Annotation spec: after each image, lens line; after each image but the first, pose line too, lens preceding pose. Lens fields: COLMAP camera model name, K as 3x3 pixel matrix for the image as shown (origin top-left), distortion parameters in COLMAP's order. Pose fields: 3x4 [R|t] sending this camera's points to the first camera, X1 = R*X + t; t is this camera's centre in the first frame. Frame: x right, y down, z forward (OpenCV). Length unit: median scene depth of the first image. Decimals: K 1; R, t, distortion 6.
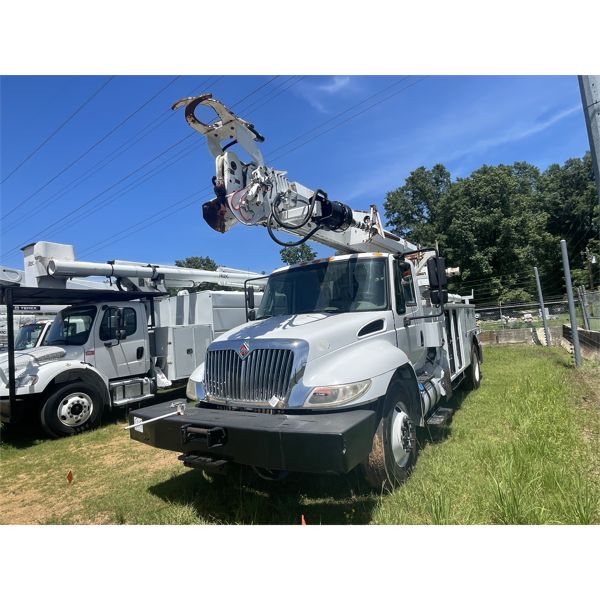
lens RADIAL K [[379.8, 0, 300.6], [0, 379.8, 288.6], [0, 0, 1]] dist [0.038293, -0.000173]
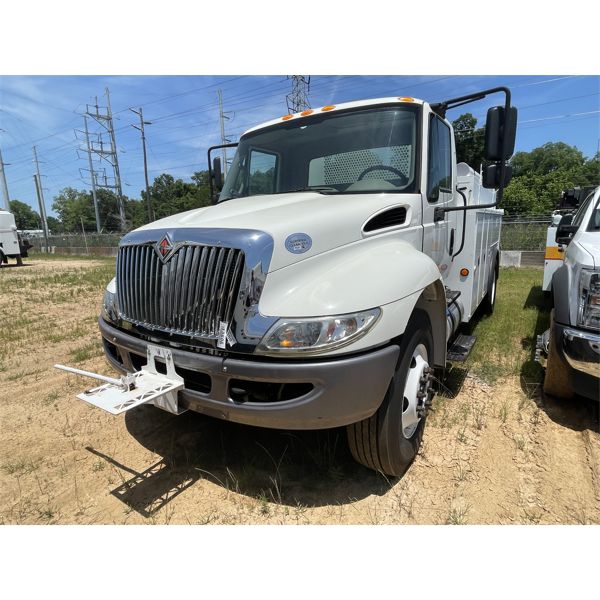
lens RADIAL K [[379.8, 0, 300.6], [0, 379.8, 288.6], [0, 0, 1]] dist [0.038293, -0.000173]
pose [[0.998886, 0.045959, 0.010718, 0.048701], [-0.047164, 0.964355, 0.260376, 0.057023], [0.001631, -0.260591, 0.965448, 0.382749]]
